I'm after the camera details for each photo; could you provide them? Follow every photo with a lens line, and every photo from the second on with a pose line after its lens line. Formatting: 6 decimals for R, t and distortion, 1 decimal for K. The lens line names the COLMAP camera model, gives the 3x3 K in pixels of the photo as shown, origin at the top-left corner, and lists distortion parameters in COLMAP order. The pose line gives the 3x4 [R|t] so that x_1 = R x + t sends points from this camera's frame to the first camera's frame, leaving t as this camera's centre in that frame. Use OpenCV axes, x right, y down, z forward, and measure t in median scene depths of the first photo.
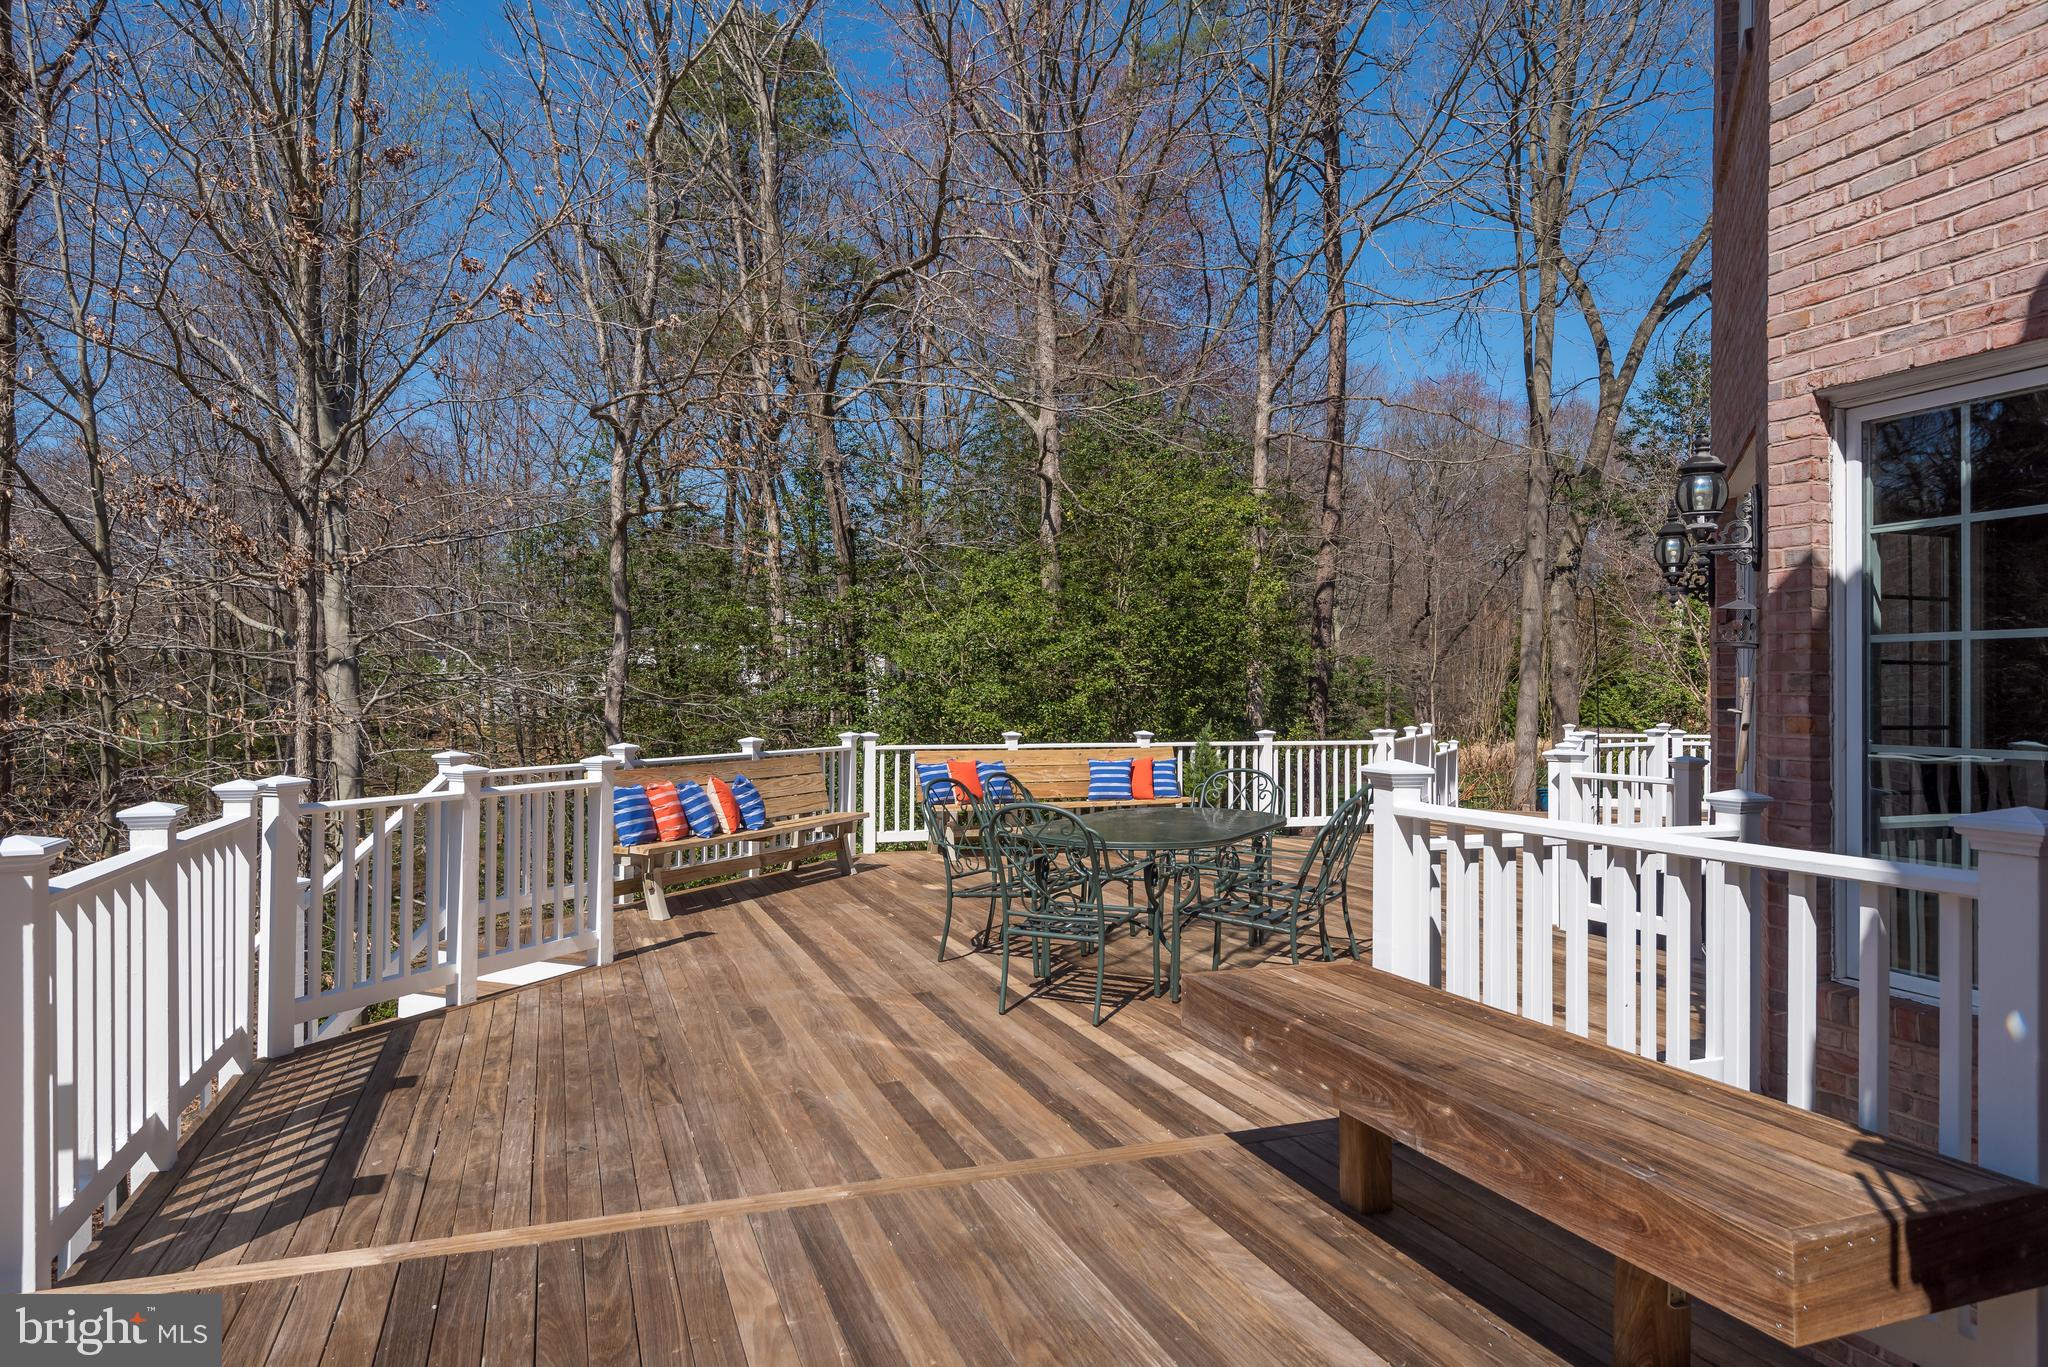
lens RADIAL K [[1274.0, 0, 1021.4], [0, 1274.0, 683.5], [0, 0, 1]] dist [0.015164, -0.000347]
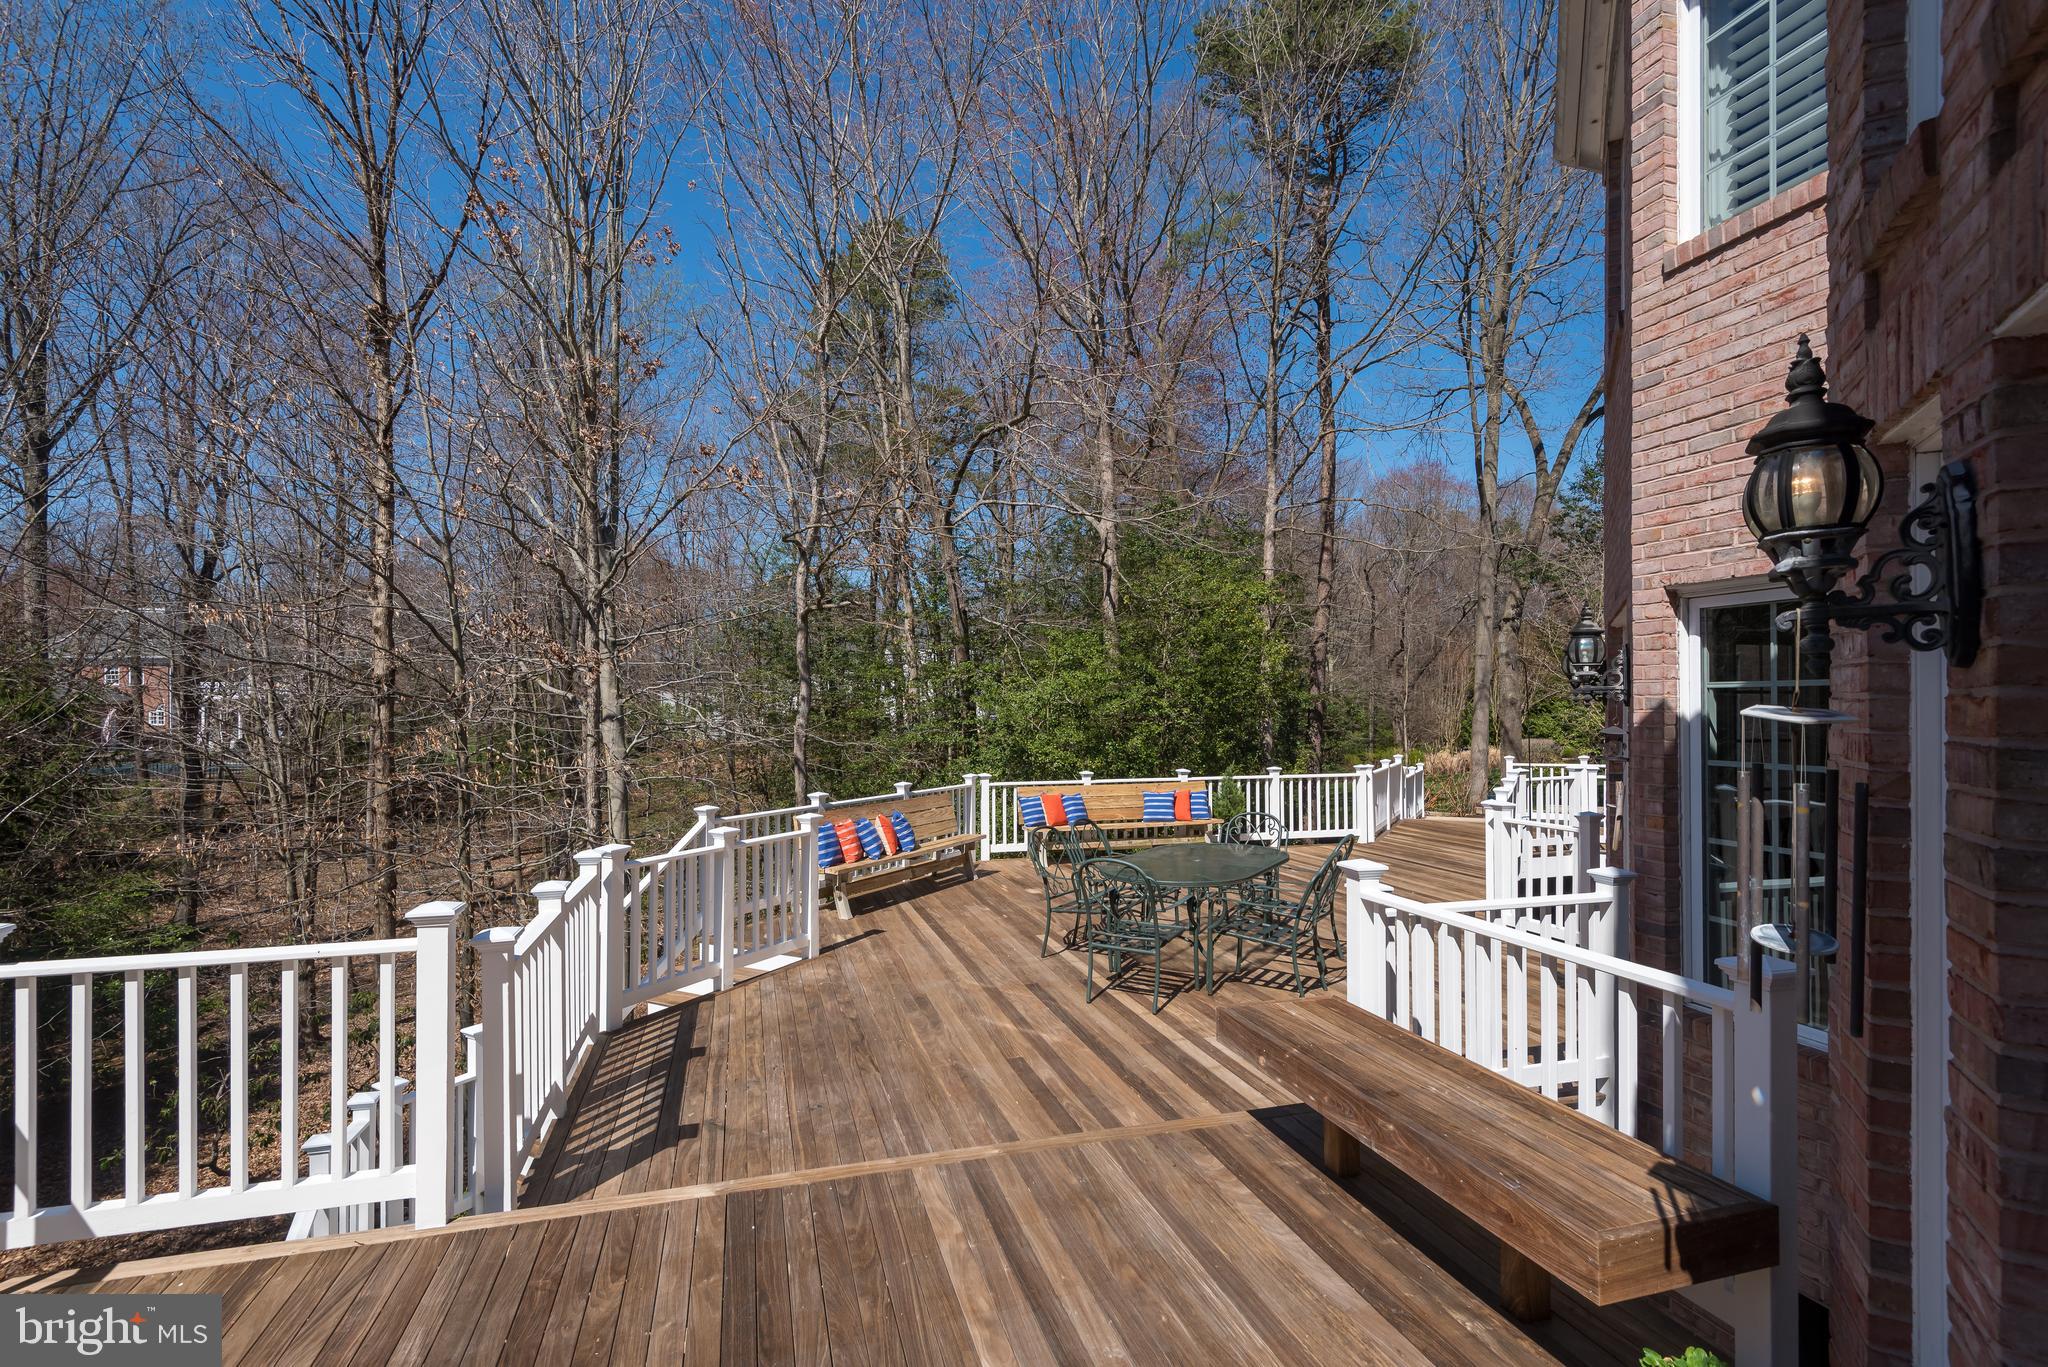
lens RADIAL K [[969.4, 0, 1015.0], [0, 969.4, 694.7], [0, 0, 1]] dist [0.024241, -0.005579]
pose [[0.997292, -0.008914, -0.073000, -0.017388], [0.009019, 0.999959, 0.001113, -0.106006], [0.072987, -0.001768, 0.997331, -0.118655]]
